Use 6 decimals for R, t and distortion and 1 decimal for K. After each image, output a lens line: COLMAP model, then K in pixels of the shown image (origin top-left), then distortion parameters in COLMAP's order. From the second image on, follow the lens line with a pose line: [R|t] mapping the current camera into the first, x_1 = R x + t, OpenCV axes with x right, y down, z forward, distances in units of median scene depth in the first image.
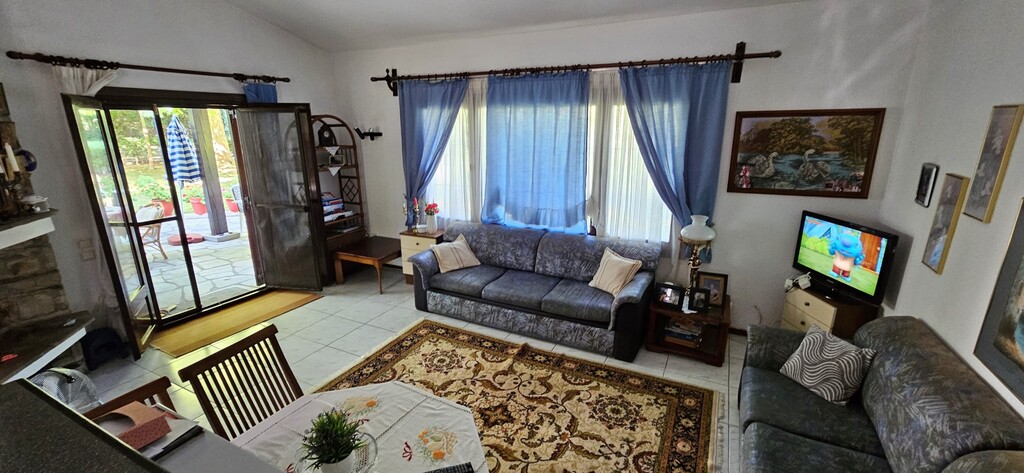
lens RADIAL K [[422.7, 0, 513.3], [0, 422.7, 237.7], [0, 0, 1]] dist [-0.000152, 0.000006]
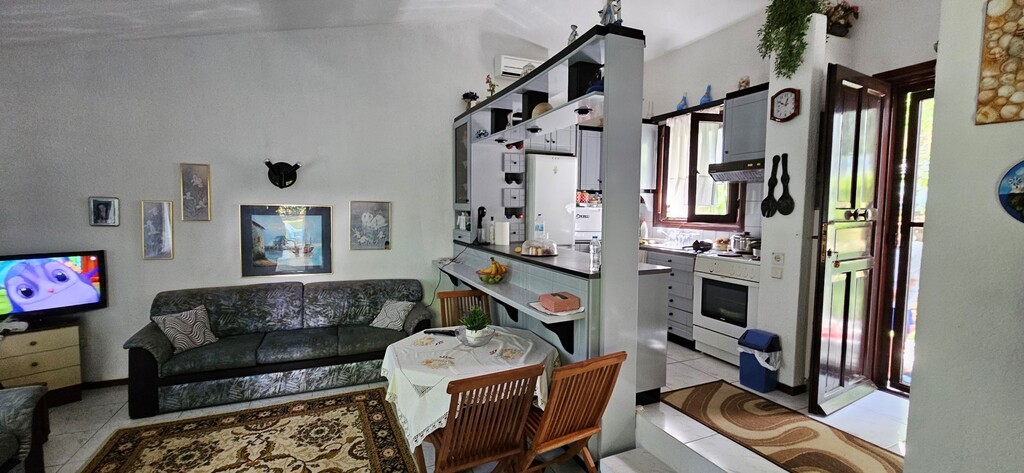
lens RADIAL K [[422.7, 0, 512.4], [0, 422.7, 234.6], [0, 0, 1]] dist [-0.000152, 0.000006]
pose [[-0.771900, -0.049818, 0.633789, -0.957813], [0.156783, 0.951217, 0.265718, -0.209492], [-0.616109, 0.304475, -0.726433, 1.188195]]
